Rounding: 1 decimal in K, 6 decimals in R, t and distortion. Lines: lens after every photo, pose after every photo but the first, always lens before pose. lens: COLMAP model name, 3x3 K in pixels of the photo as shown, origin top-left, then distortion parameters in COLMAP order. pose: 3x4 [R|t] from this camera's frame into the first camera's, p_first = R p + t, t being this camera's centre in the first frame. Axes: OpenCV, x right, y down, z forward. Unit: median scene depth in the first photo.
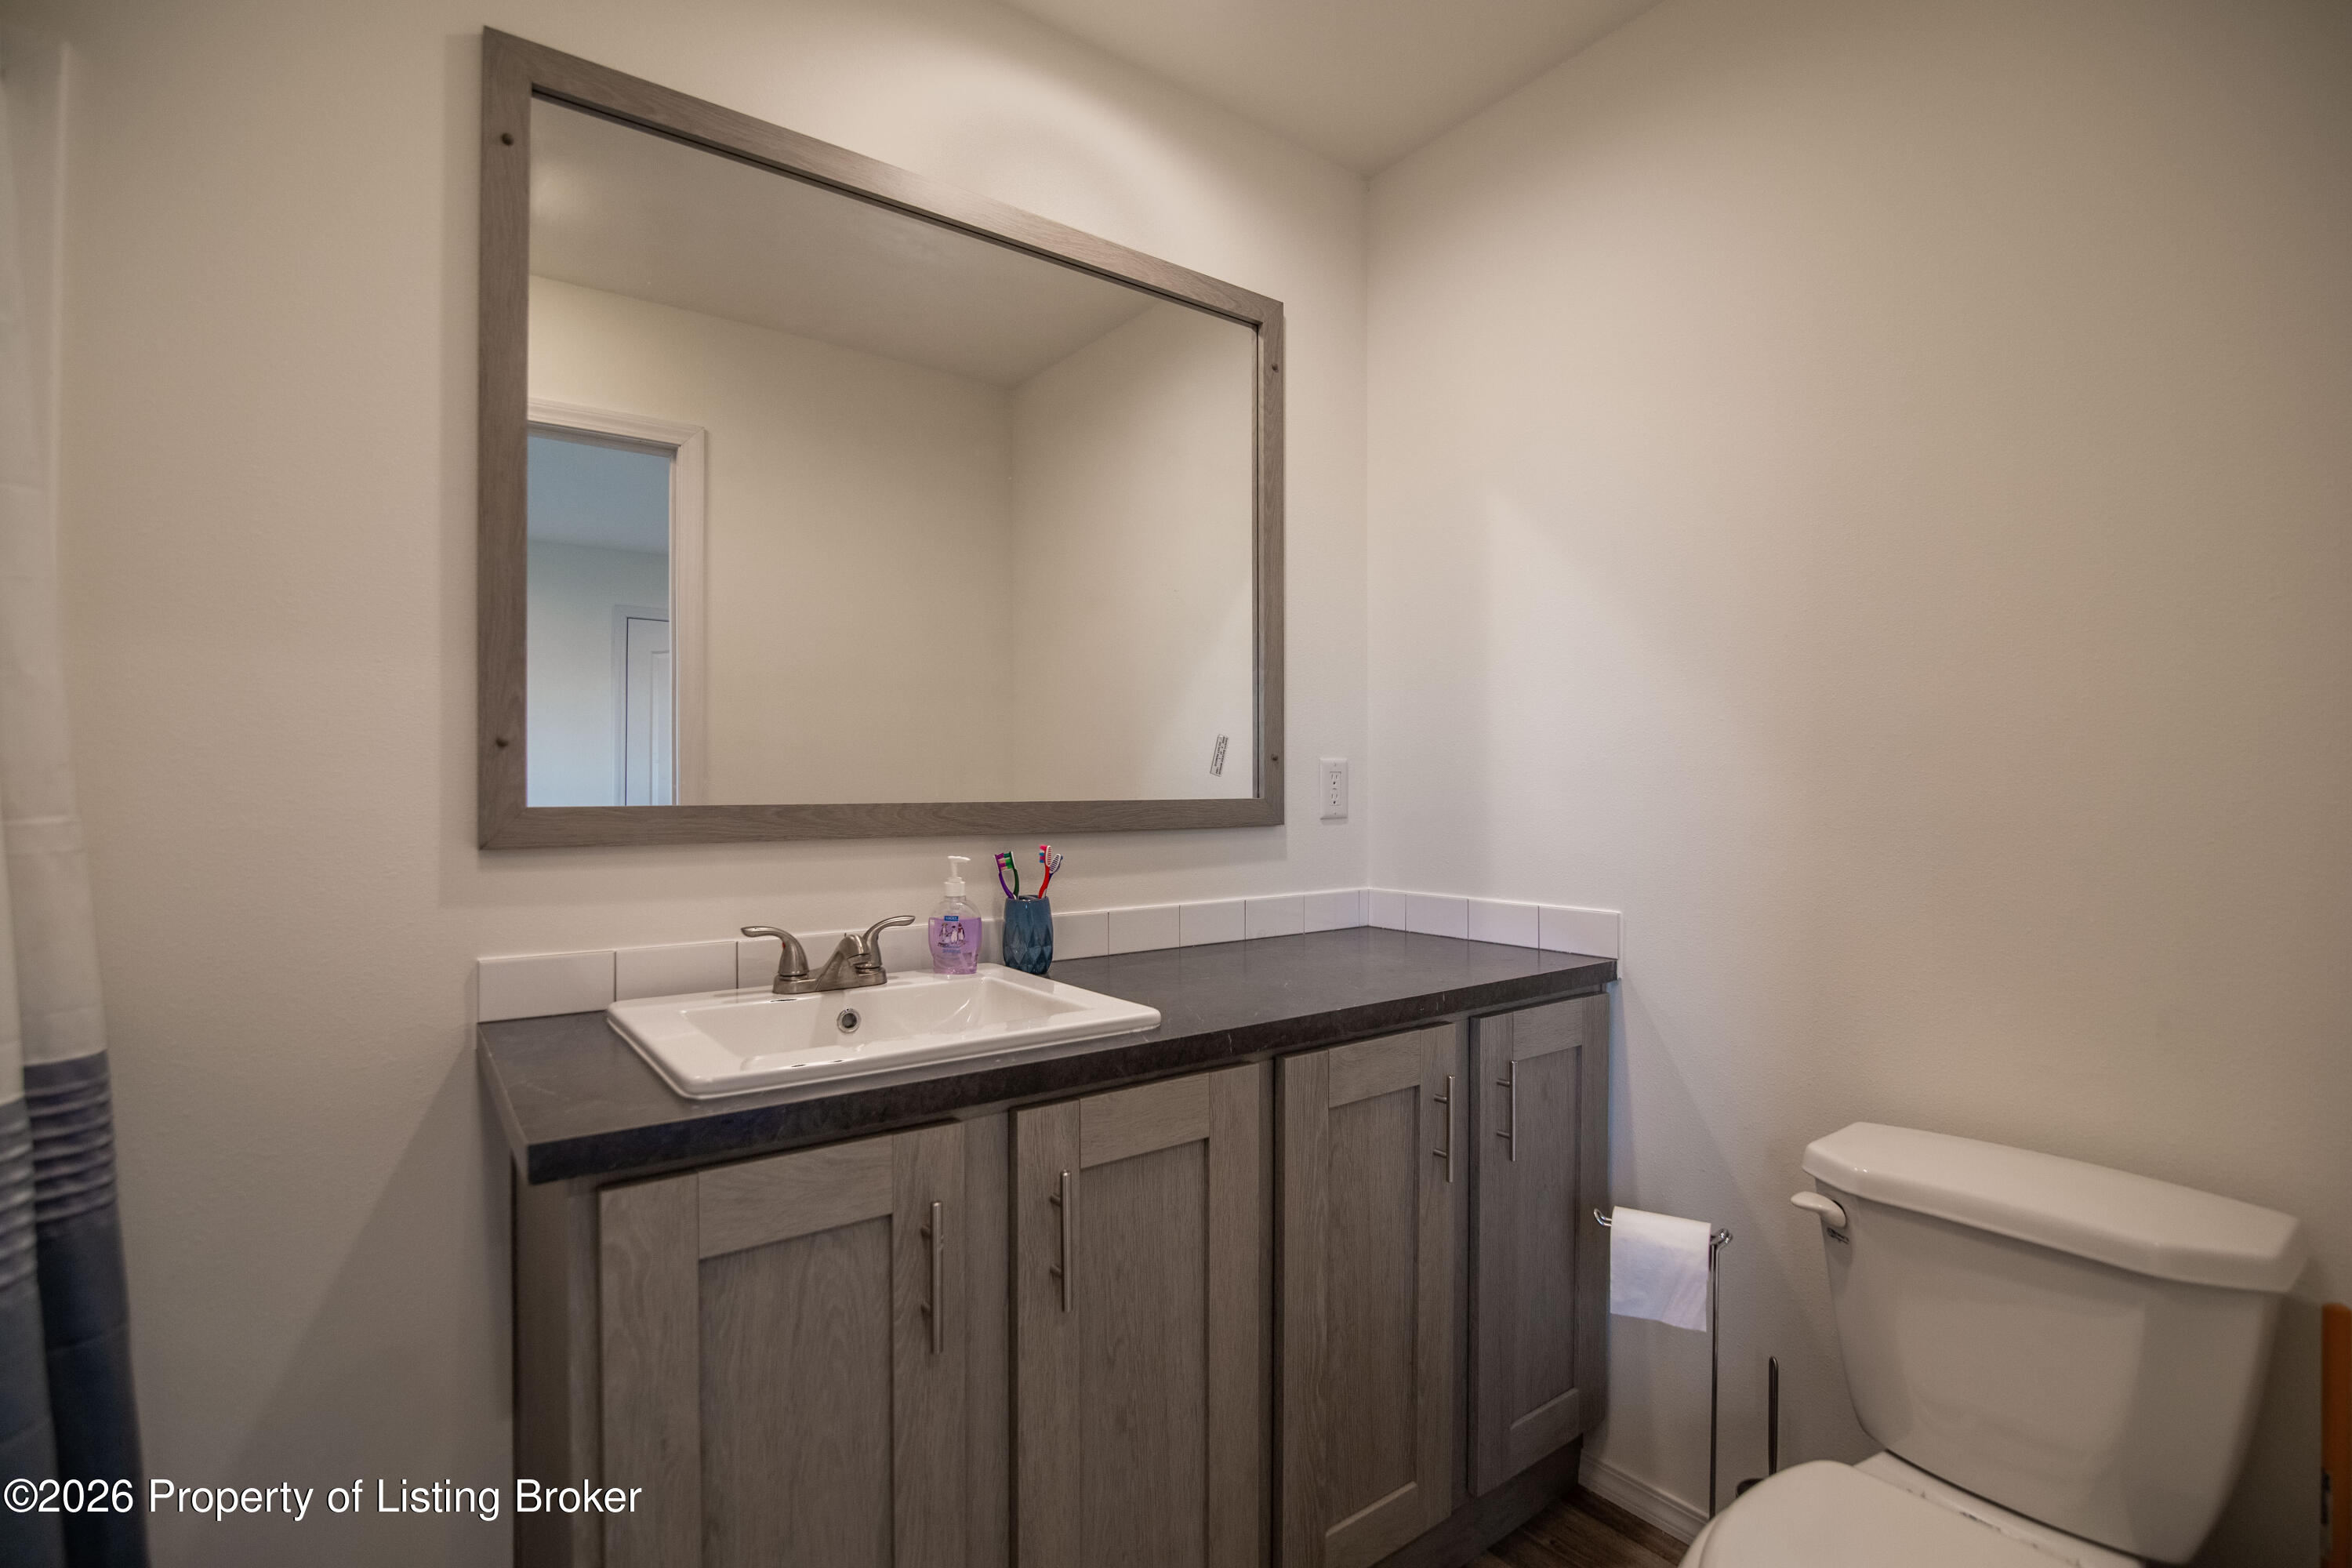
lens RADIAL K [[1090.6, 0, 1166.9], [0, 1090.6, 766.9], [0, 0, 1]] dist [-0.010775, 0.000749]
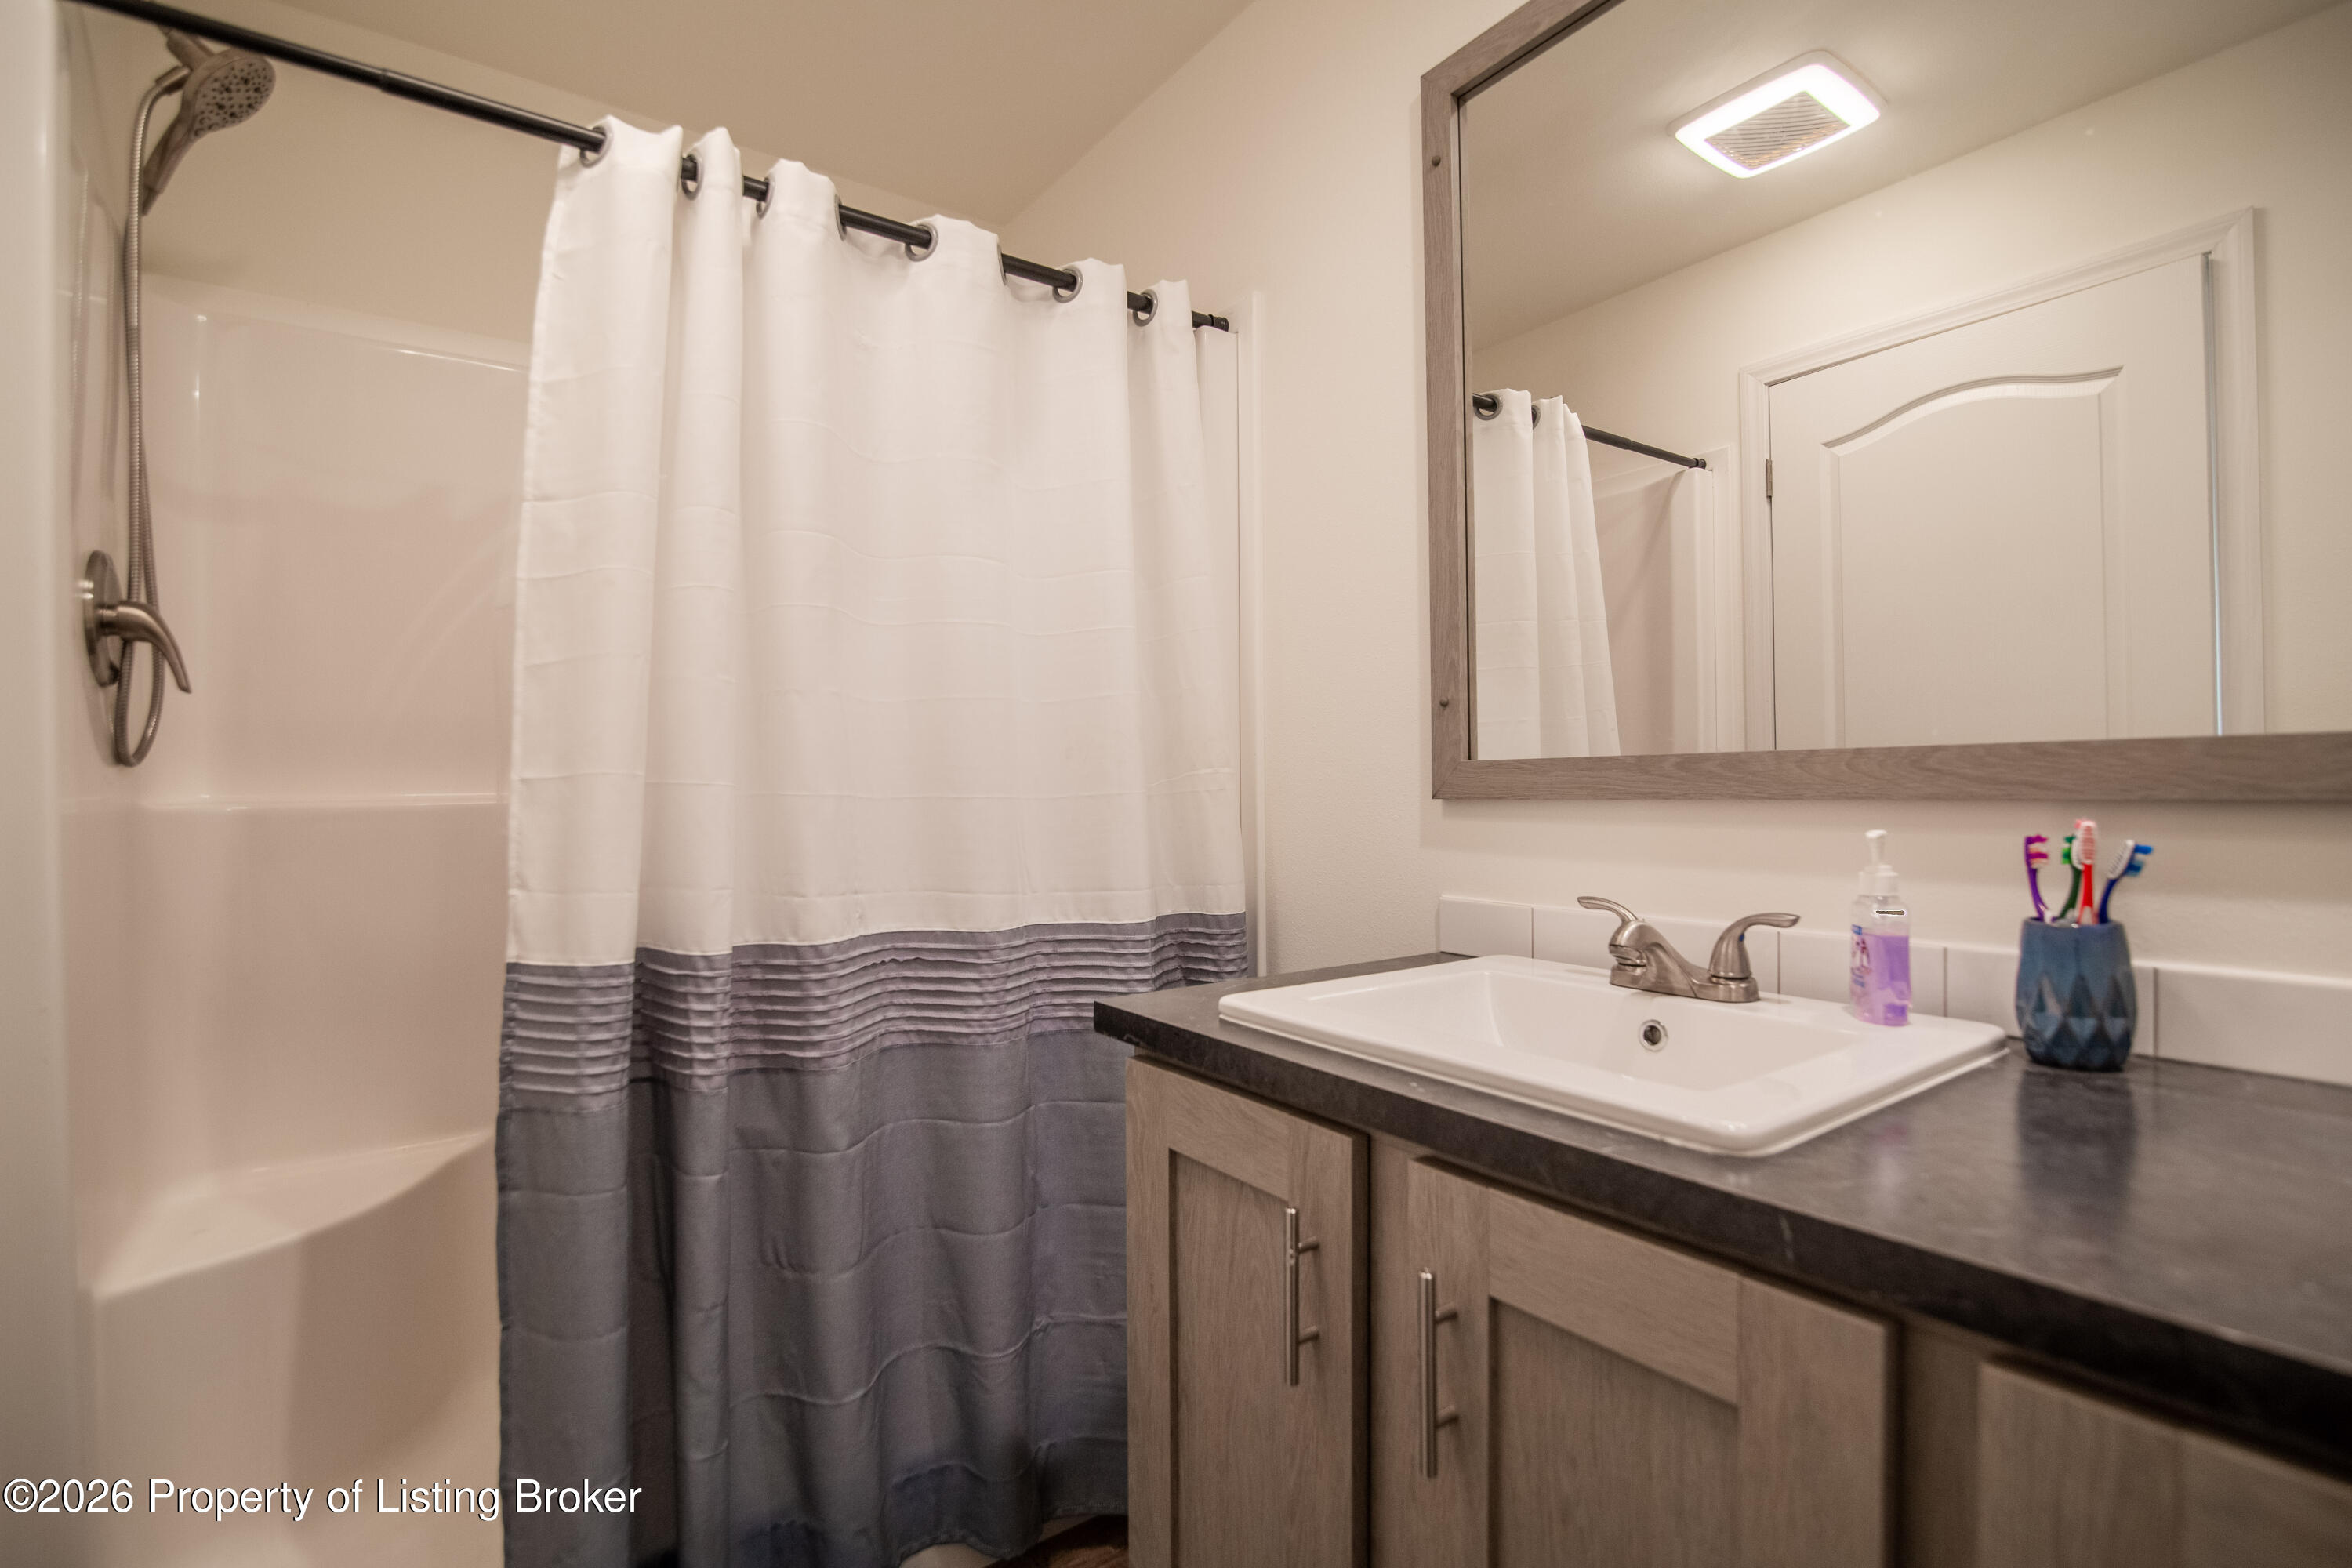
lens RADIAL K [[1090.6, 0, 1166.9], [0, 1090.6, 766.9], [0, 0, 1]] dist [-0.010775, 0.000749]
pose [[-0.013422, -0.014727, -0.999801, 0.492679], [0.030677, 0.999415, -0.015133, 0.049557], [0.999439, -0.030874, -0.012963, 0.705751]]
